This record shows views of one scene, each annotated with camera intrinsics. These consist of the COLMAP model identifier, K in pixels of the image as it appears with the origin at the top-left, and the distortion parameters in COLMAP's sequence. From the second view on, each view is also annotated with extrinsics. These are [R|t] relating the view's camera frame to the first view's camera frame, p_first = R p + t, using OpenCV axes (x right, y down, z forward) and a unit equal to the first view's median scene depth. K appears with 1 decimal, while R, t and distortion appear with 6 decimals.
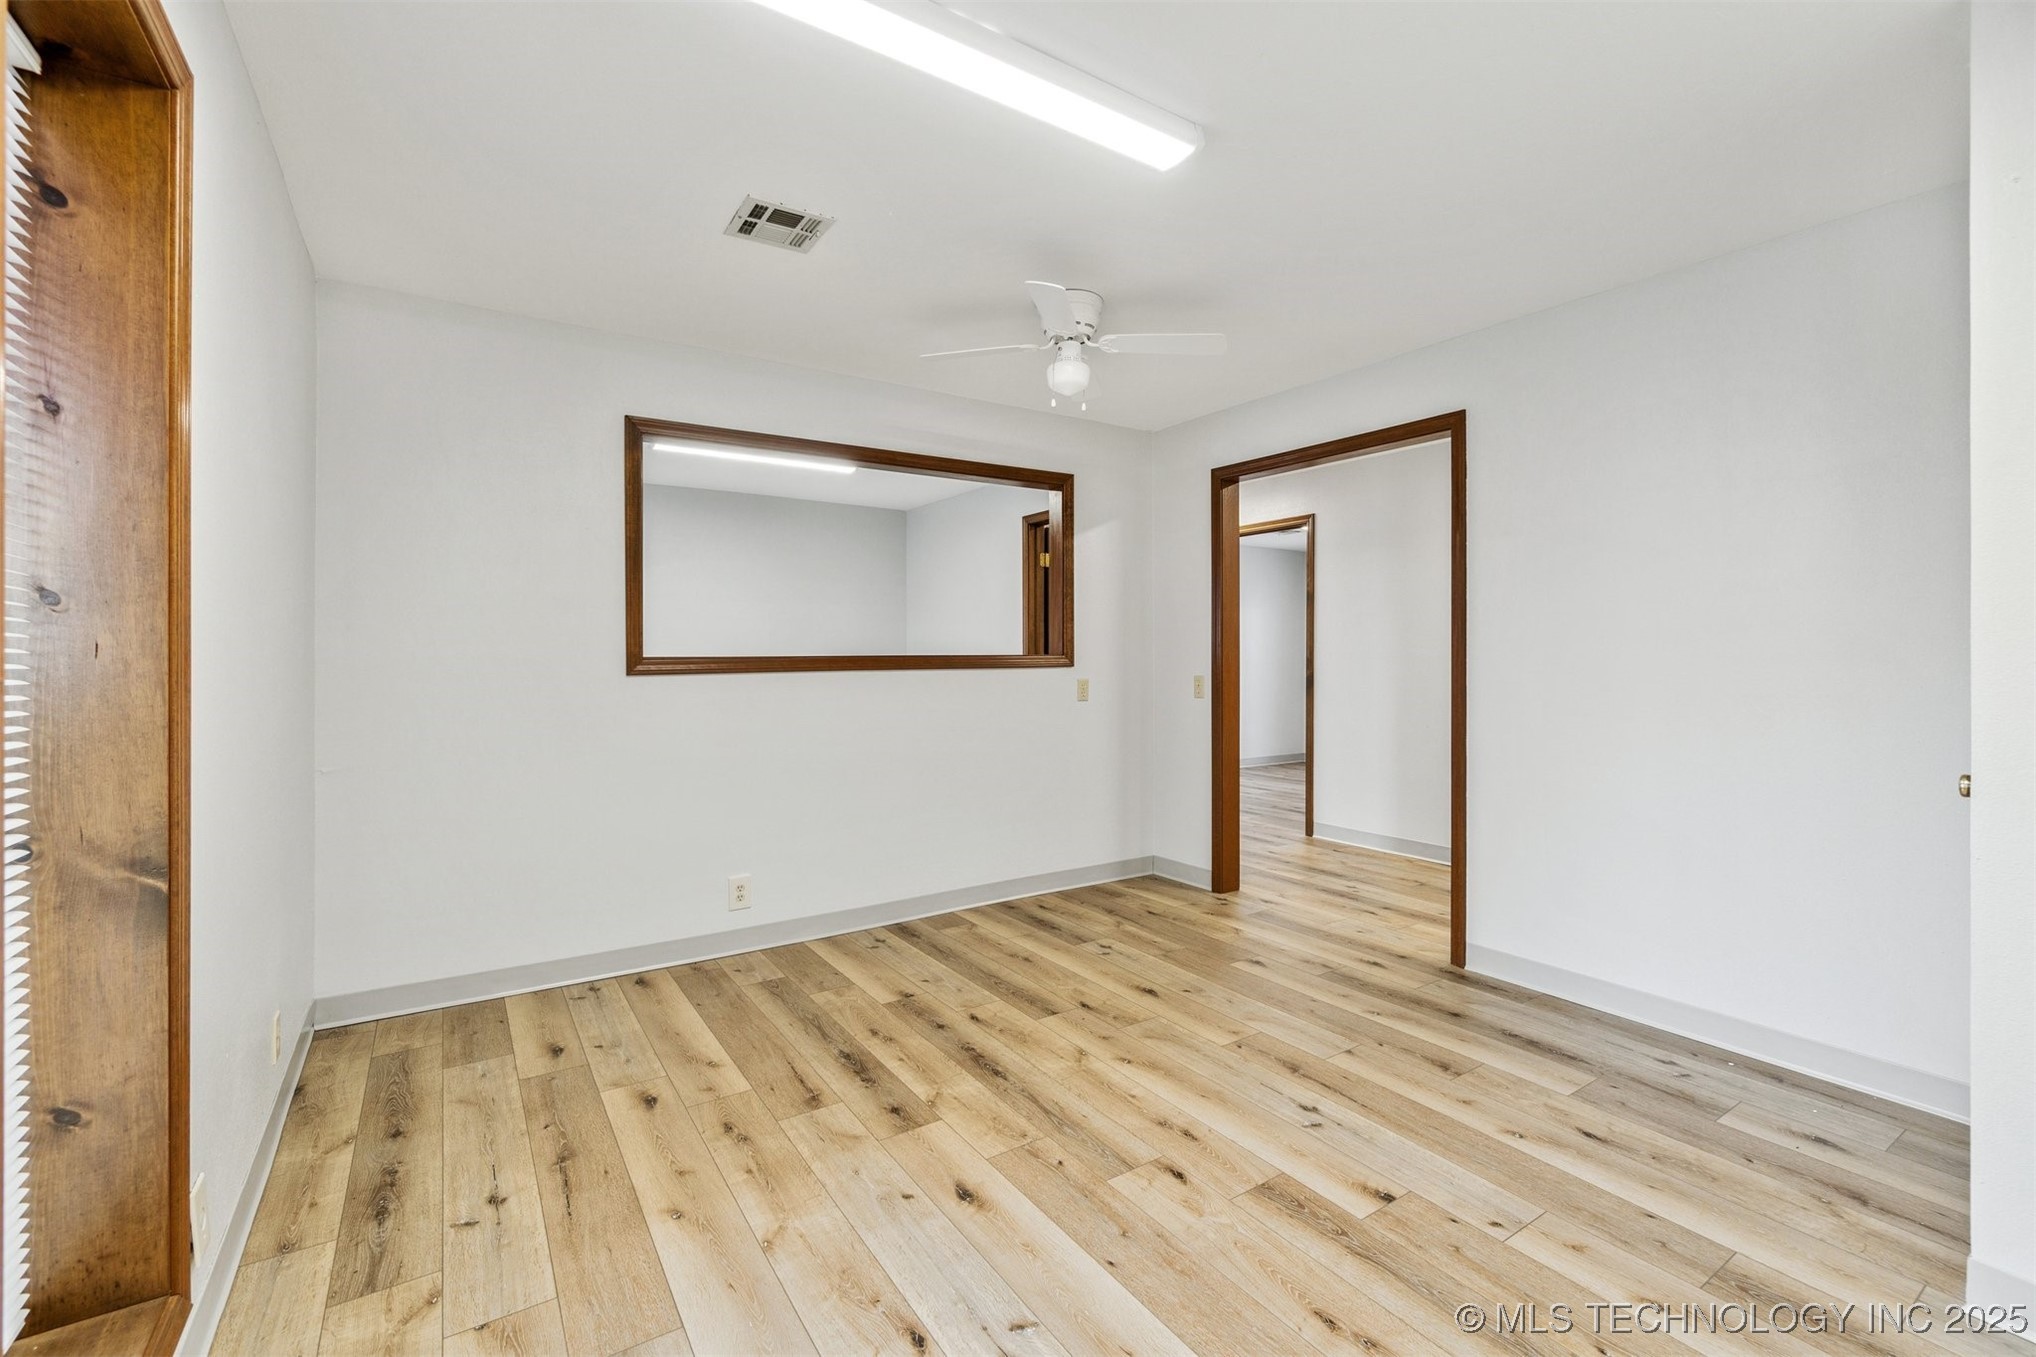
lens RADIAL K [[880.5, 0, 1027.6], [0, 880.5, 664.4], [0, 0, 1]] dist [-0.000901, 0.002102]
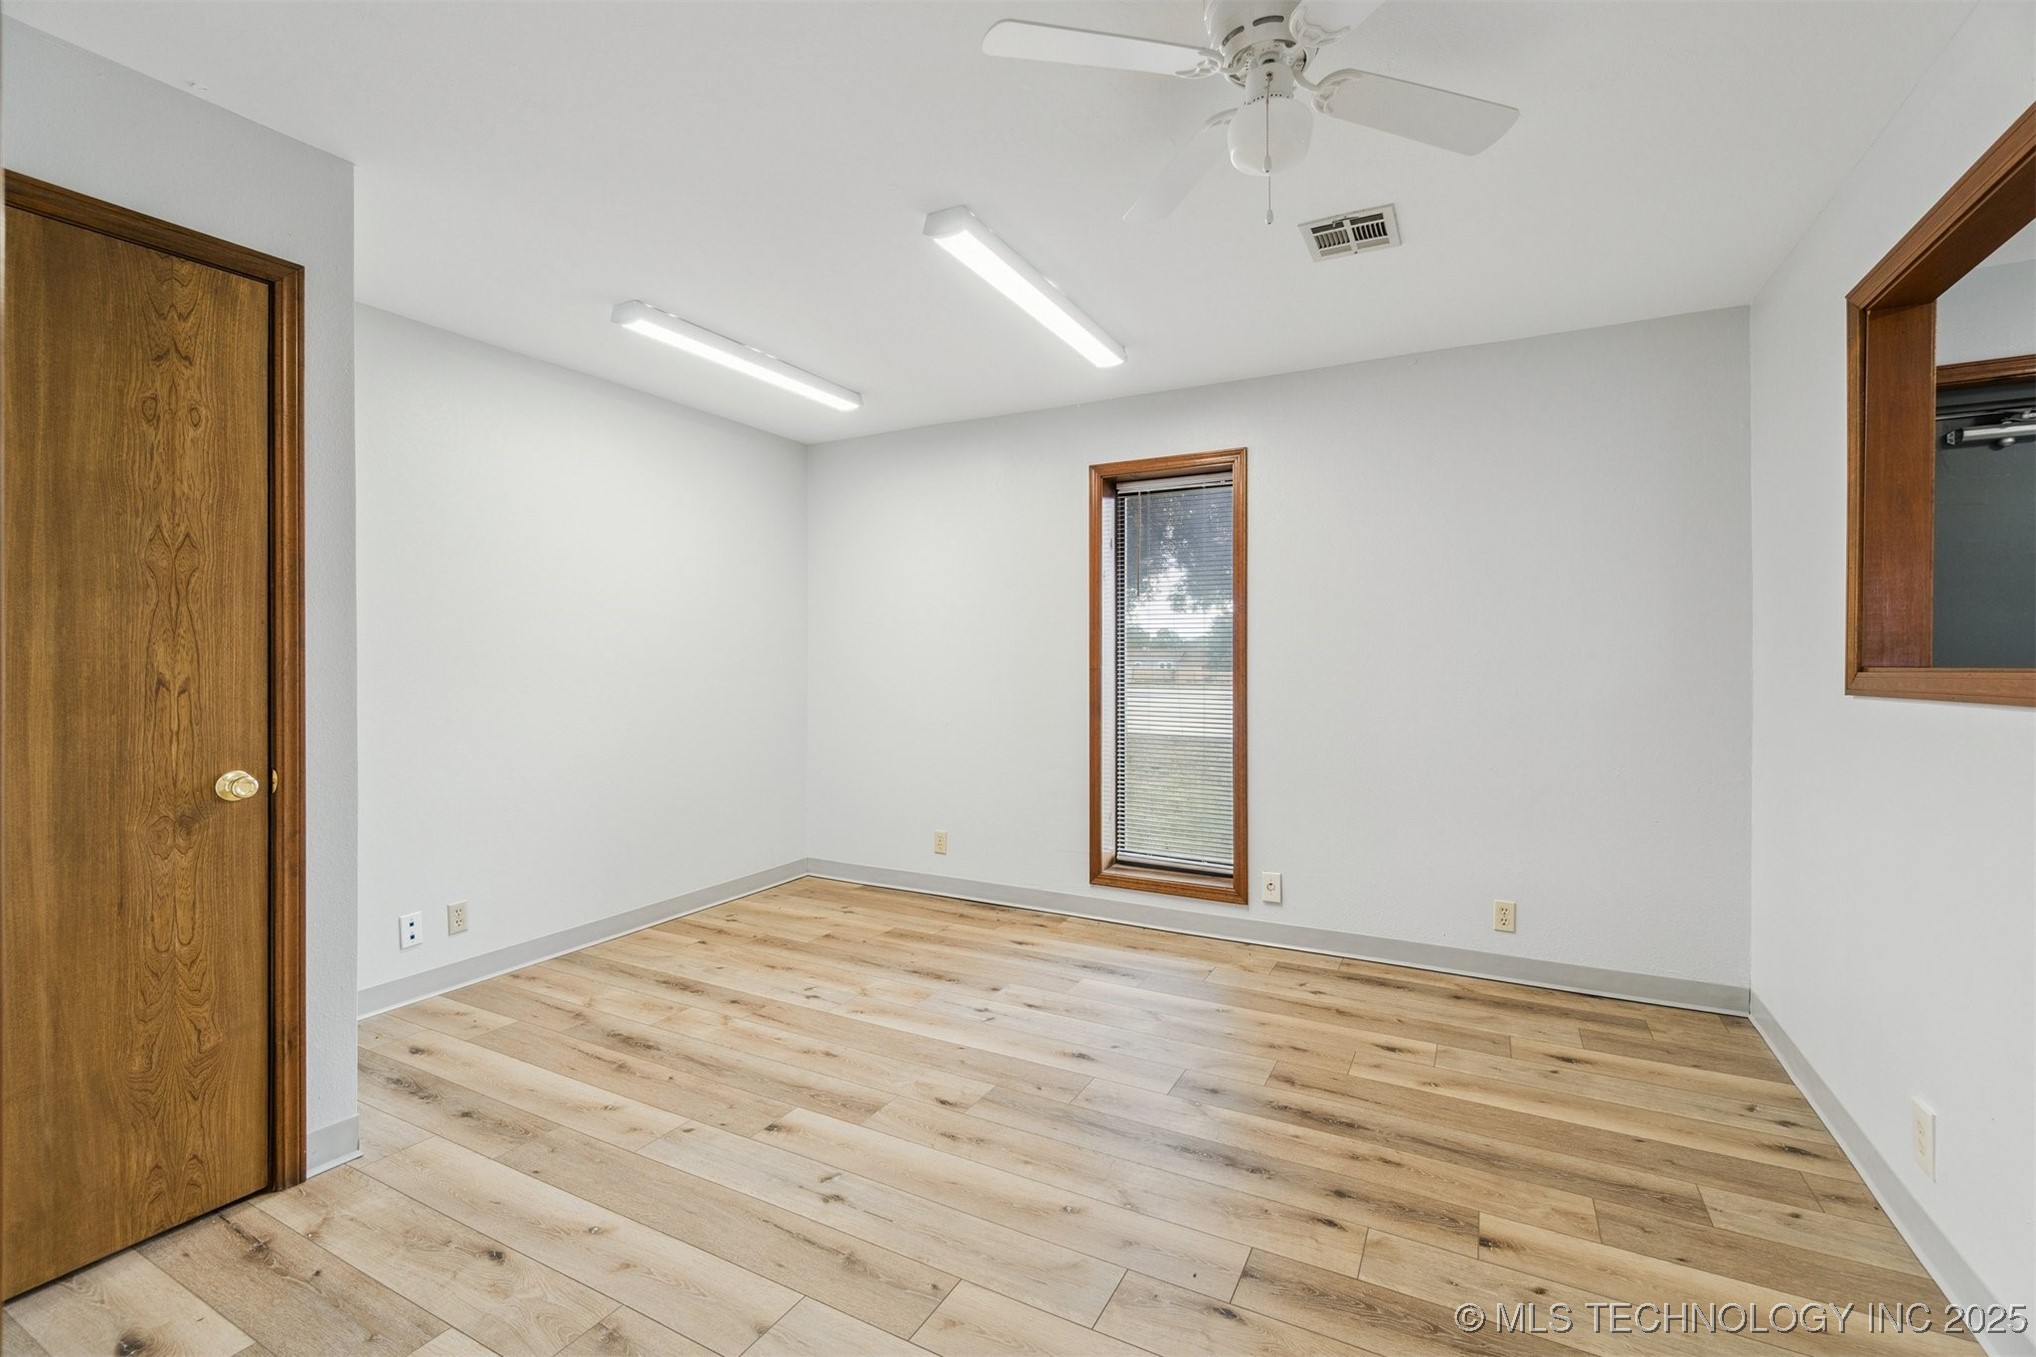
lens RADIAL K [[880.5, 0, 1027.6], [0, 880.5, 664.4], [0, 0, 1]] dist [-0.000901, 0.002102]
pose [[-0.877769, 0.002356, -0.479079, 0.547116], [-0.005055, 0.999887, 0.014179, -0.025348], [0.479058, 0.014868, -0.877658, 1.783943]]
